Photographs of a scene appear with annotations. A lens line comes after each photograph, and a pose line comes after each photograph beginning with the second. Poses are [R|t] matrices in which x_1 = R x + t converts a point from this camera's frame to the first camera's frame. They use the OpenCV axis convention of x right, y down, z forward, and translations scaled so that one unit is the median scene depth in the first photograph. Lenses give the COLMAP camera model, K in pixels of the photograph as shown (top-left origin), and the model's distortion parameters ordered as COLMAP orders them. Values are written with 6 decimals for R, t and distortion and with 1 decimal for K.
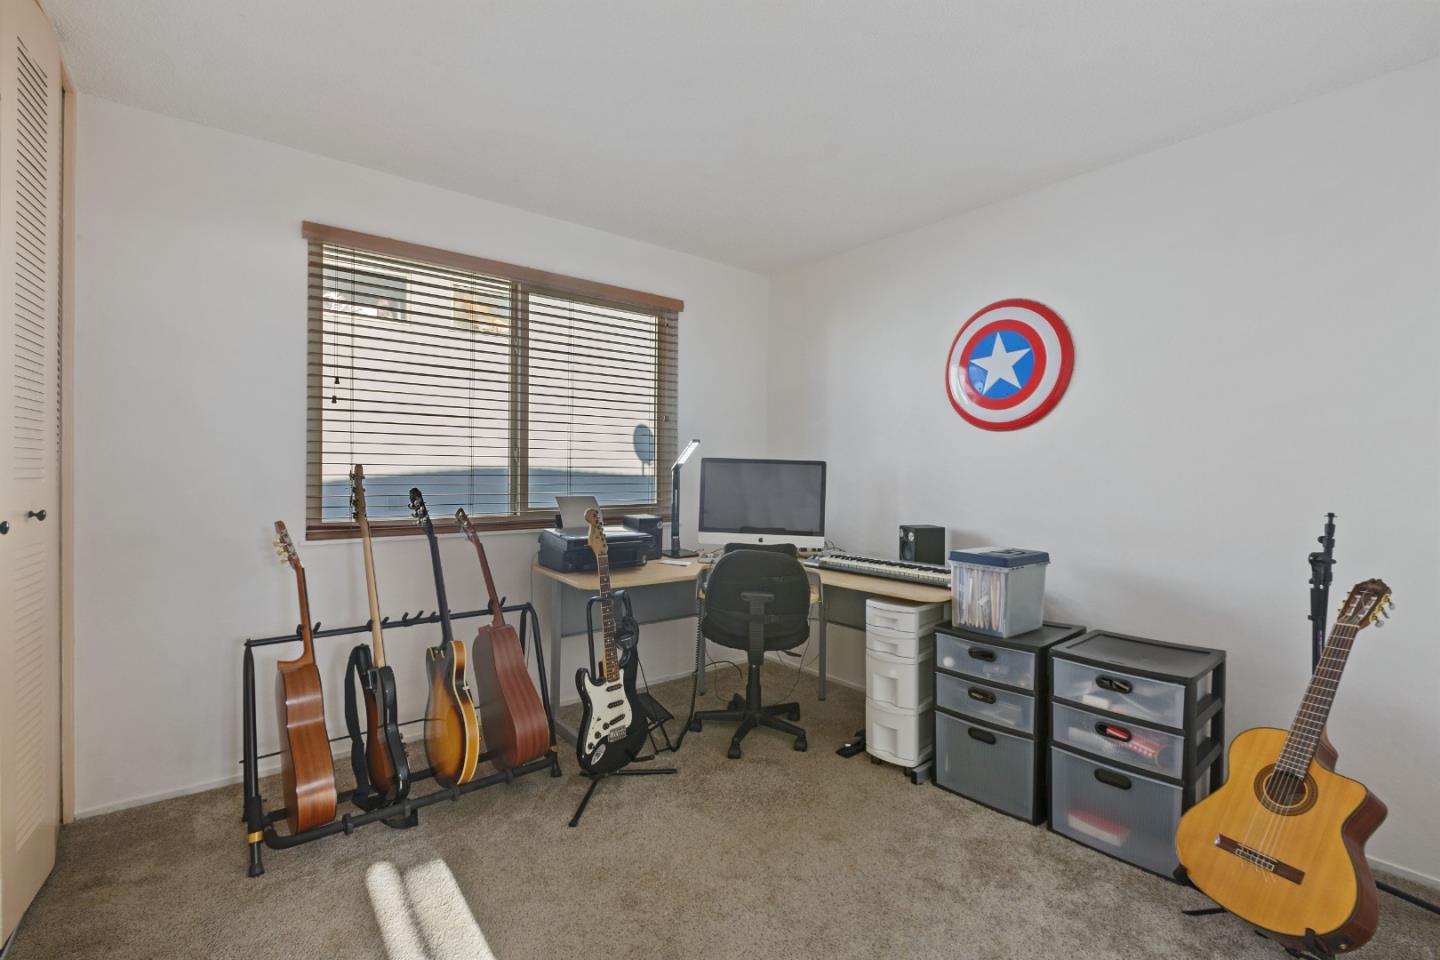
lens RADIAL K [[647.6, 0, 720.2], [0, 647.6, 480.6], [0, 0, 1]] dist [-0.001536, -0.004451]
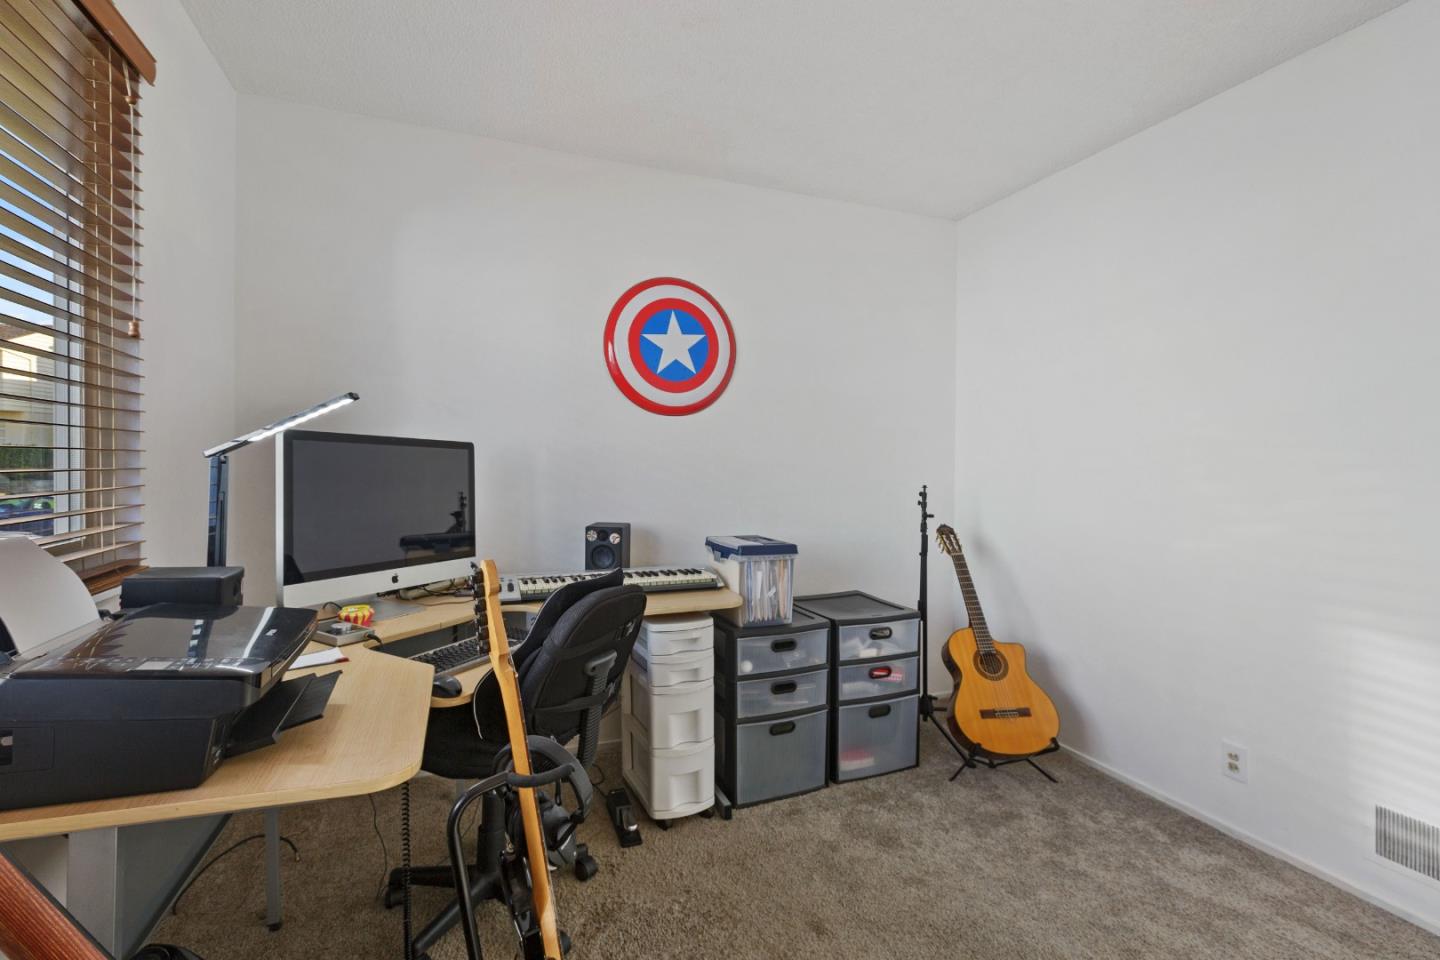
lens RADIAL K [[647.6, 0, 720.6], [0, 647.6, 466.0], [0, 0, 1]] dist [-0.001536, -0.004451]
pose [[0.306467, -0.016683, 0.951735, -0.533820], [0.010163, 0.999847, 0.014254, -0.018004], [-0.951827, 0.005304, 0.306589, 0.760413]]
